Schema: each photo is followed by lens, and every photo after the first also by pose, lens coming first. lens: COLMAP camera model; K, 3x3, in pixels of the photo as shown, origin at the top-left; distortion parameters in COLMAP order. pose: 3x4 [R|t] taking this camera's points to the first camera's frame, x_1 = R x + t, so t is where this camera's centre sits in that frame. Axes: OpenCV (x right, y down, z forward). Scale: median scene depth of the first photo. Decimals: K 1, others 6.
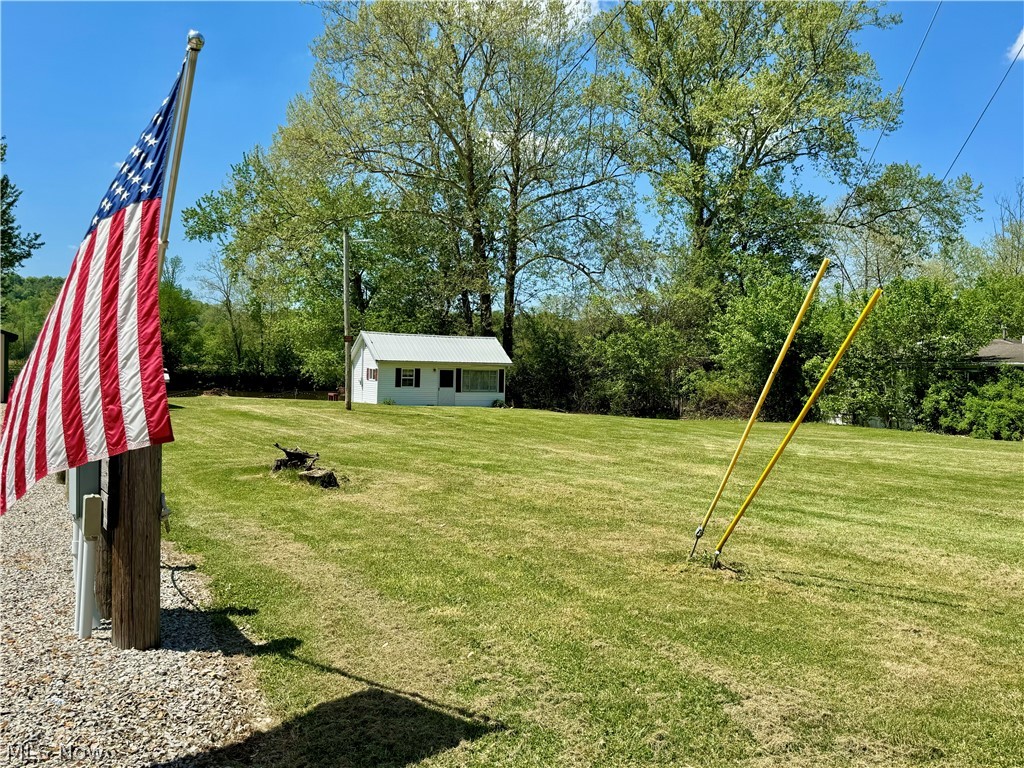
lens RADIAL K [[879.4, 0, 512.0], [0, 879.4, 384.0], [0, 0, 1]] dist [0.206499, -0.433337]
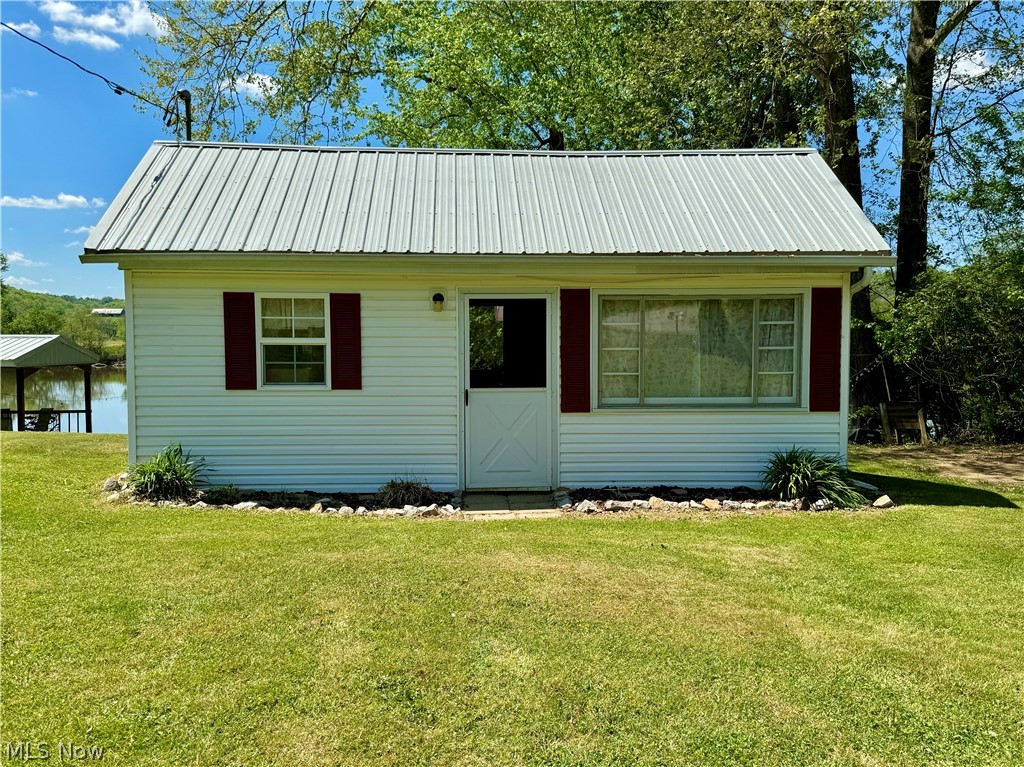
lens RADIAL K [[879.4, 0, 512.0], [0, 879.4, 383.5], [0, 0, 1]] dist [0.206499, -0.433337]
pose [[0.897446, -0.001571, -0.441121, 0.012275], [0.014061, 0.999587, 0.025048, -0.001891], [0.440899, -0.028682, 0.897098, 0.794608]]
